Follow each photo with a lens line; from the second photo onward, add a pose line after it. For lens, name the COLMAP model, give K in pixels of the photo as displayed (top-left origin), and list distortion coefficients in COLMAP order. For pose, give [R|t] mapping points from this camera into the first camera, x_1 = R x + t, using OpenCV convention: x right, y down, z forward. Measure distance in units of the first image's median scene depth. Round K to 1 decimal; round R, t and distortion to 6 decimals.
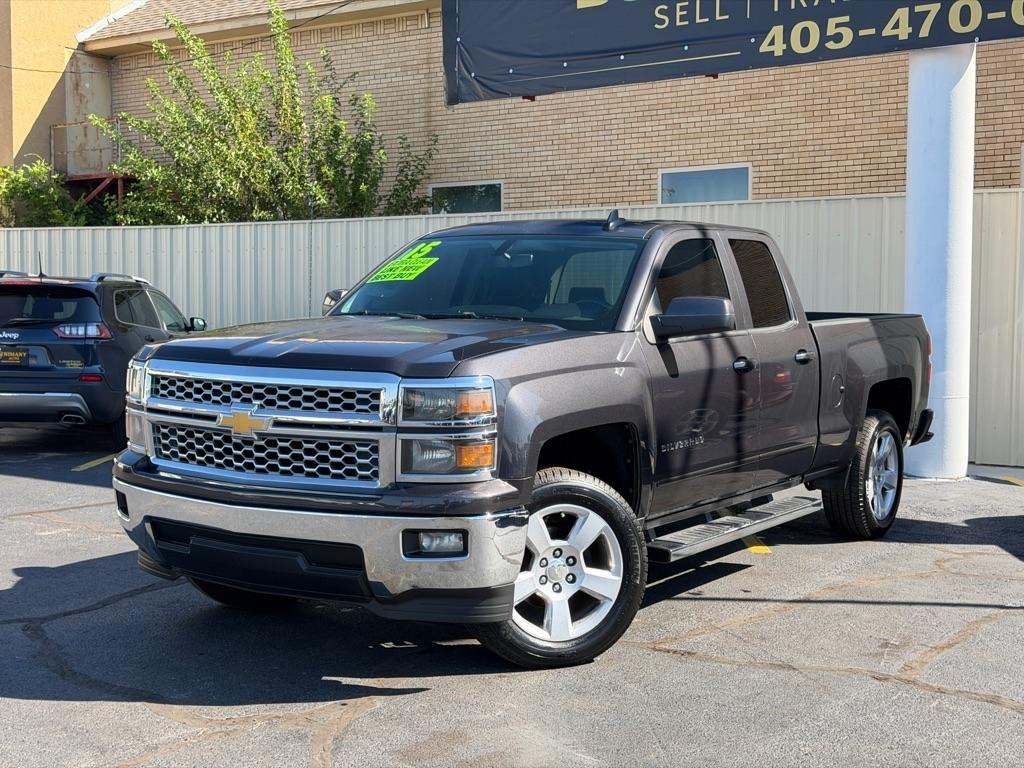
lens RADIAL K [[1411.3, 0, 512.7], [0, 1411.3, 398.1], [0, 0, 1]] dist [0.165523, -0.346806]
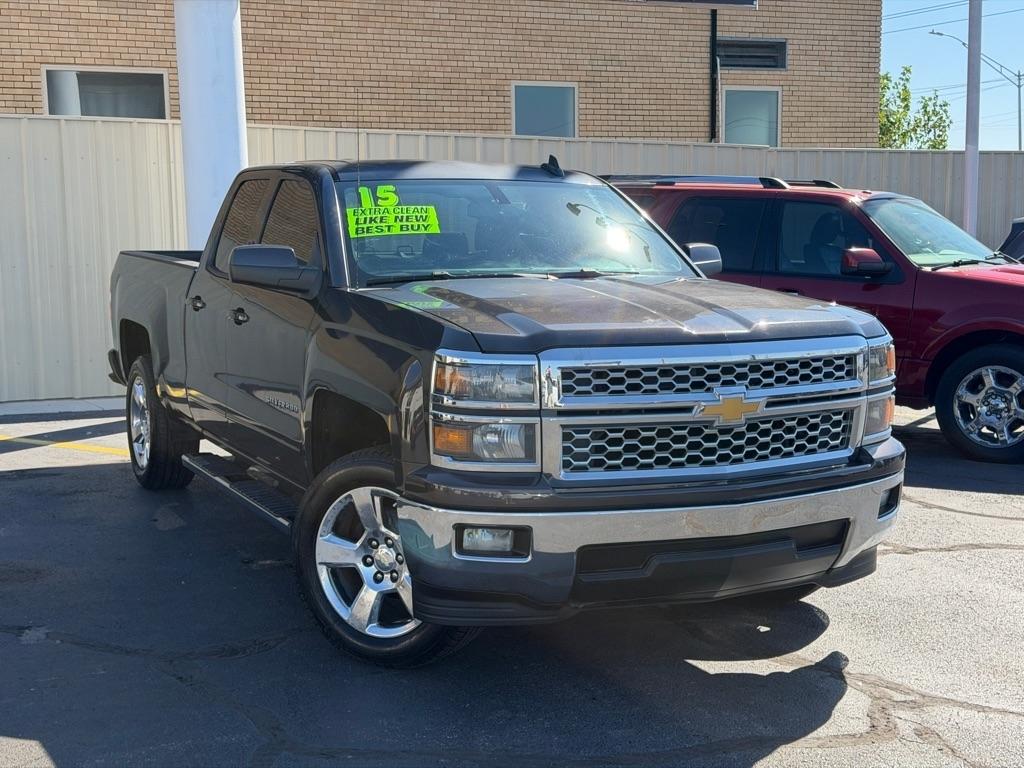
lens RADIAL K [[1410.6, 0, 518.3], [0, 1410.6, 393.5], [0, 0, 1]] dist [0.168045, -0.352506]
pose [[0.512329, -0.112765, 0.851354, -0.505313], [0.062939, 0.993606, 0.093732, -0.041407], [-0.856480, 0.005562, 0.516151, 0.338693]]
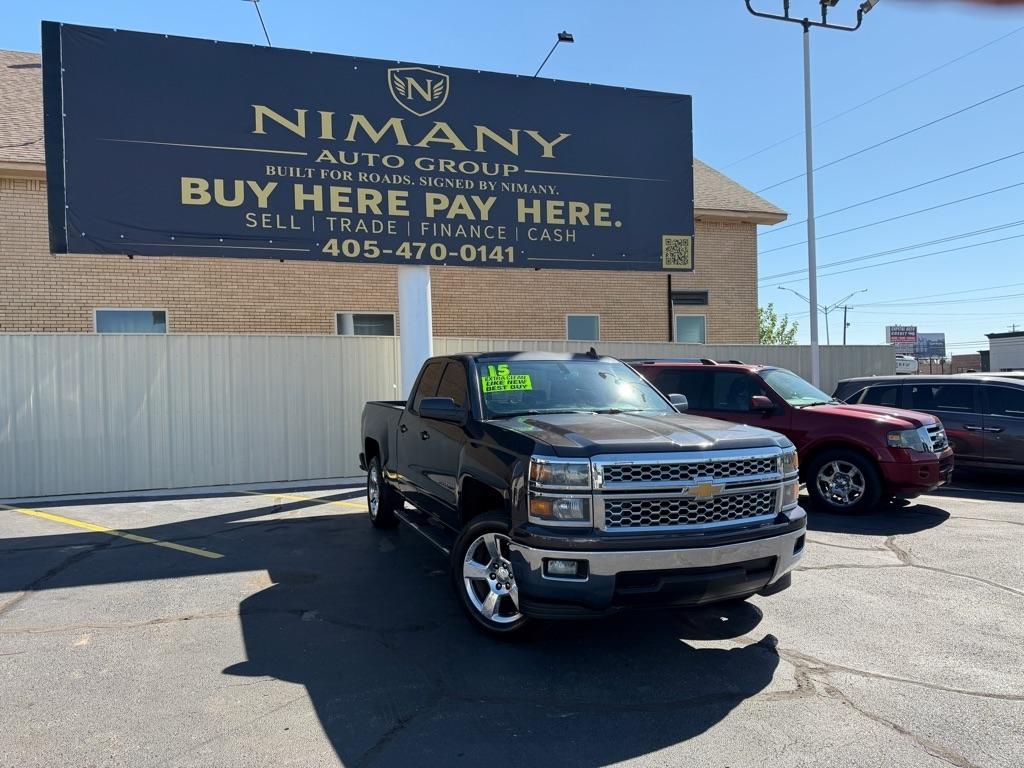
lens RADIAL K [[705.8, 0, 509.2], [0, 705.8, 390.5], [0, 0, 1]] dist [0.163433, -0.356659]
pose [[0.581823, -0.022057, 0.813016, -0.464259], [0.072151, 0.997091, -0.024582, -0.042001], [-0.810109, 0.072962, 0.581722, 0.368995]]
